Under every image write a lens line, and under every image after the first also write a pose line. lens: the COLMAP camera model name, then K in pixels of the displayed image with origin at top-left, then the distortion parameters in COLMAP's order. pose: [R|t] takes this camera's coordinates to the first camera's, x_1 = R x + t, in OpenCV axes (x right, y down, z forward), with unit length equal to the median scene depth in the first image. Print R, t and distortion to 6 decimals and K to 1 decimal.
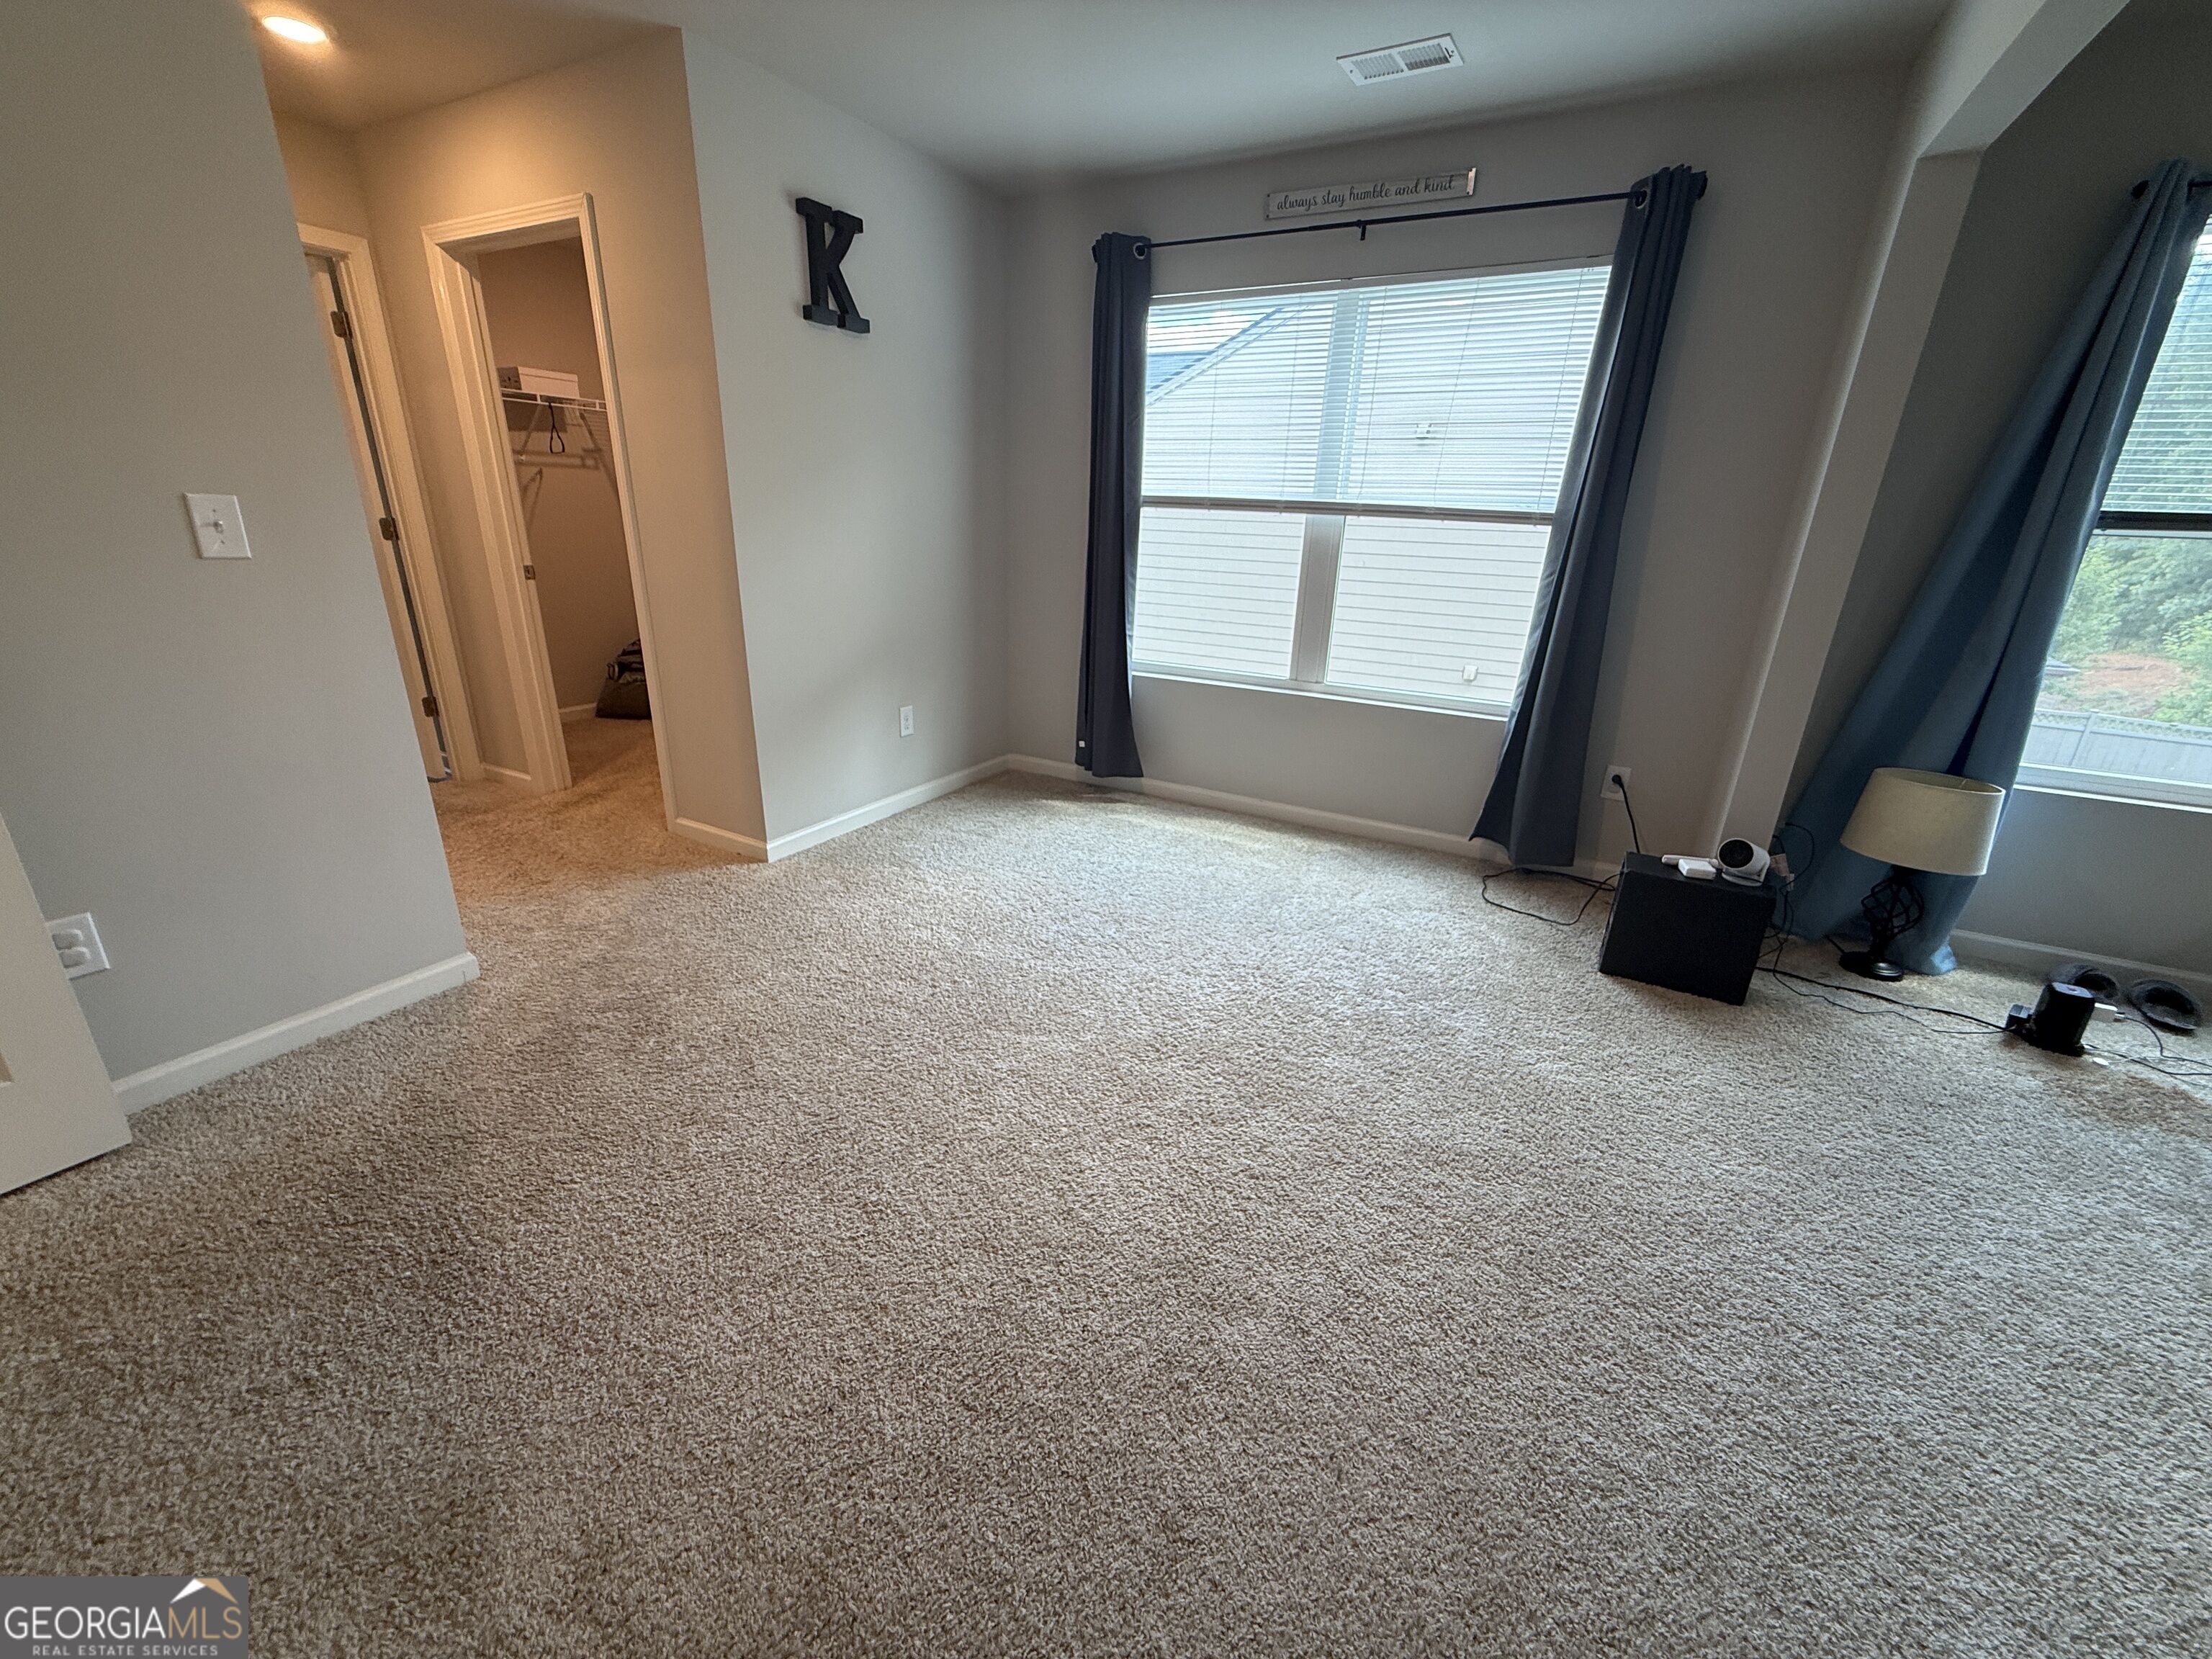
lens RADIAL K [[880.2, 0, 1103.0], [0, 880.2, 829.2], [0, 0, 1]] dist [0.004285, -0.000751]
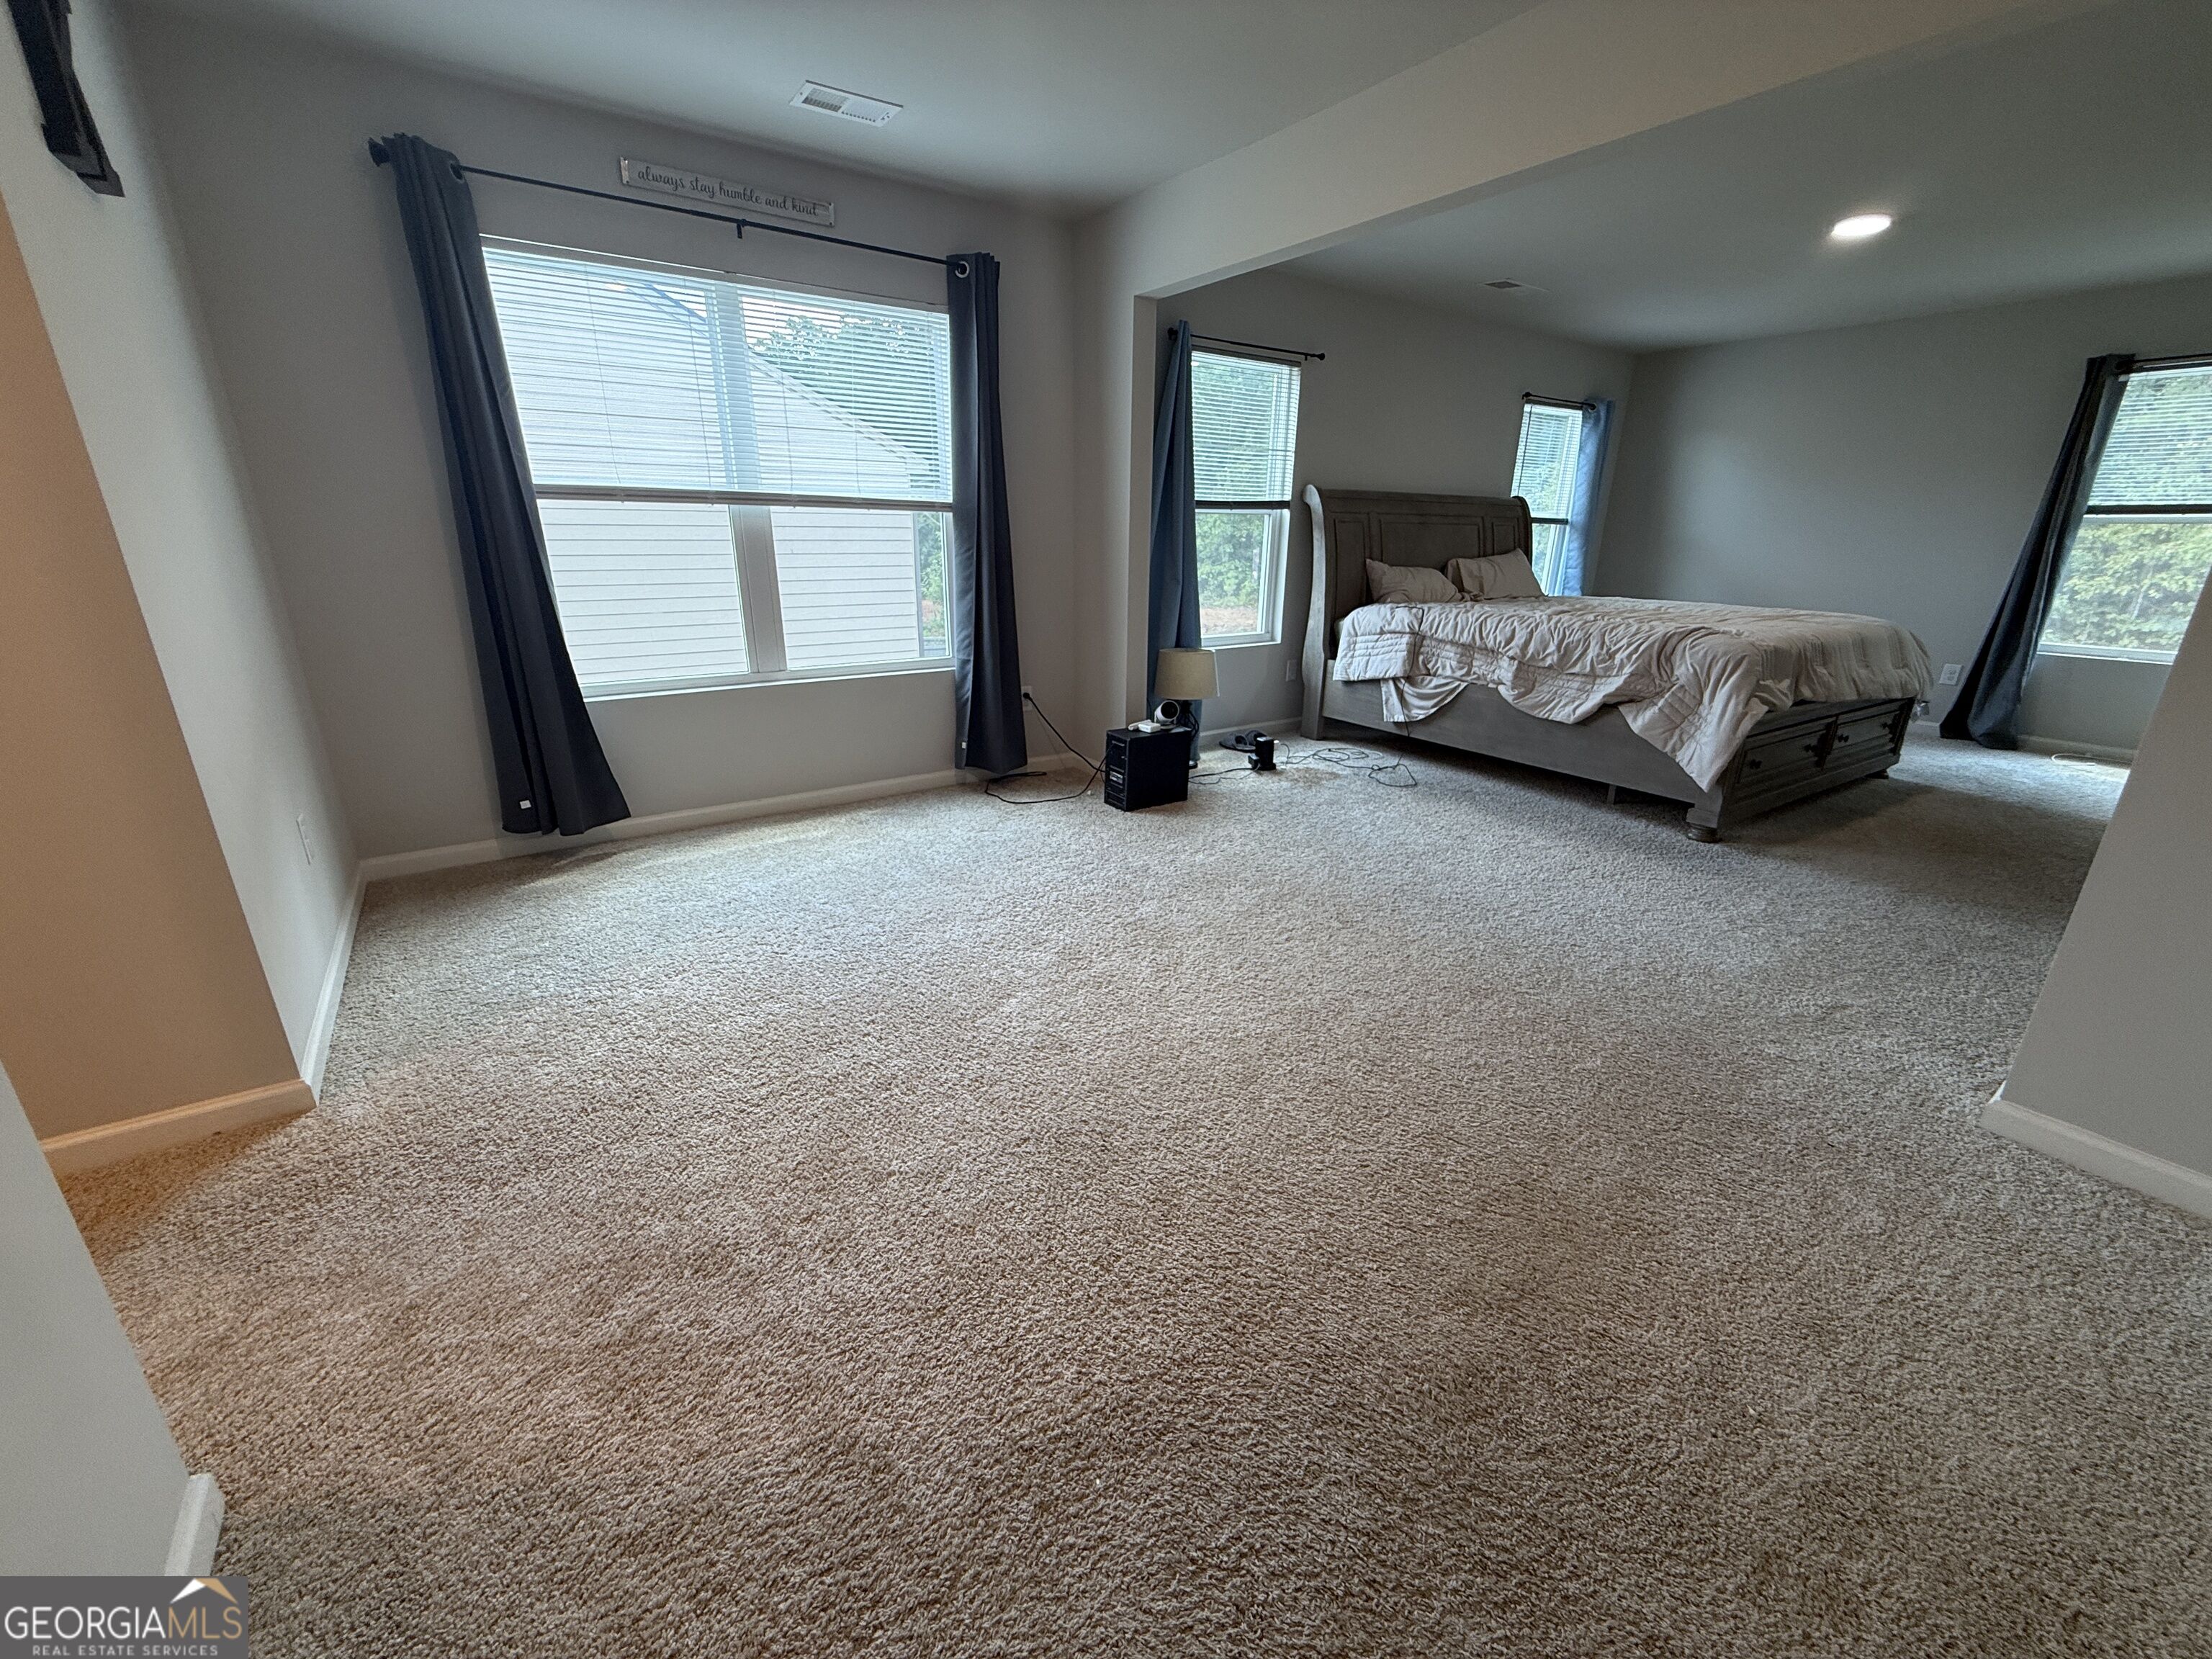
lens RADIAL K [[880.2, 0, 1114.0], [0, 880.2, 826.2], [0, 0, 1]] dist [0.004285, -0.000751]
pose [[0.447525, -0.316906, 0.836237, -0.530428], [0.308332, 0.932445, 0.188357, -0.077223], [-0.839436, 0.173544, 0.515004, 0.197867]]
